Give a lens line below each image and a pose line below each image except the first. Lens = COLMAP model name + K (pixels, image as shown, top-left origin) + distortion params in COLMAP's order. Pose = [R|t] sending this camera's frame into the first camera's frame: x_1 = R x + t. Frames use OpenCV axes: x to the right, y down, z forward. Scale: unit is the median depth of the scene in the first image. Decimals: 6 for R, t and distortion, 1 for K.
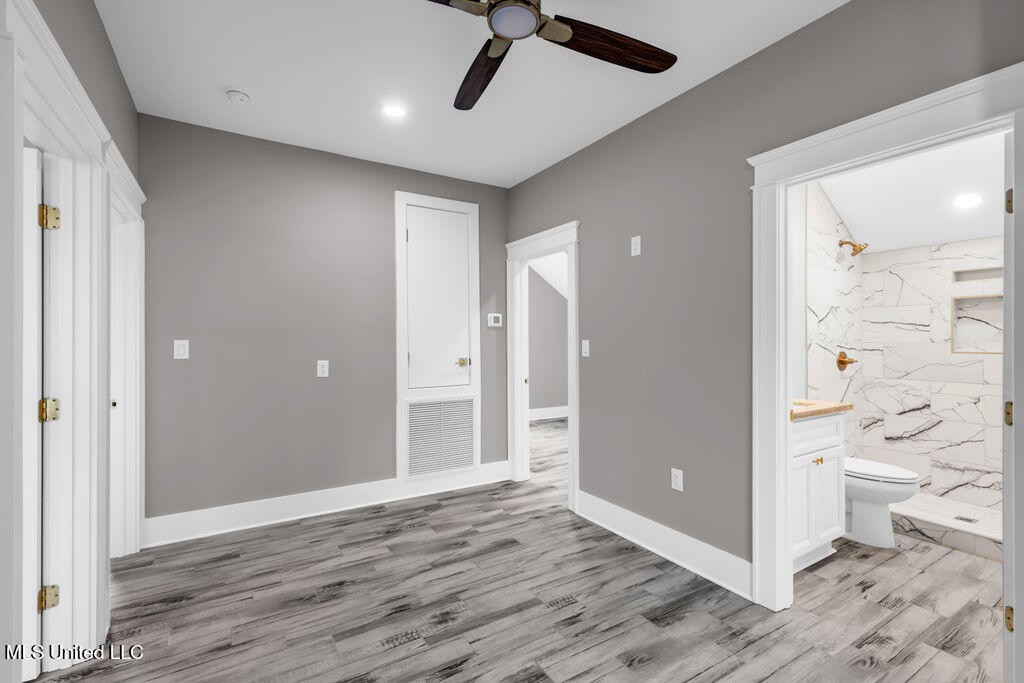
lens RADIAL K [[466.3, 0, 507.2], [0, 466.3, 338.9], [0, 0, 1]] dist [-0.004189, 0.000607]
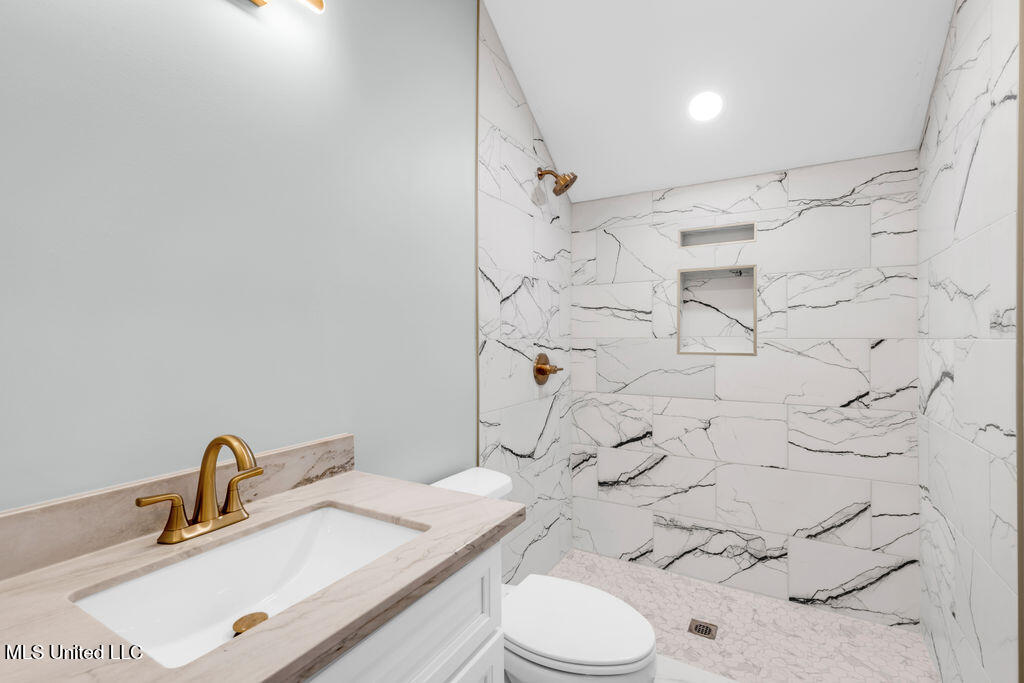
lens RADIAL K [[466.3, 0, 510.9], [0, 466.3, 338.6], [0, 0, 1]] dist [-0.004189, 0.000607]
pose [[0.882871, -0.002828, 0.469606, 0.417008], [-0.000114, 0.999981, 0.006236, 0.004294], [-0.469615, -0.005560, 0.882854, 0.504869]]
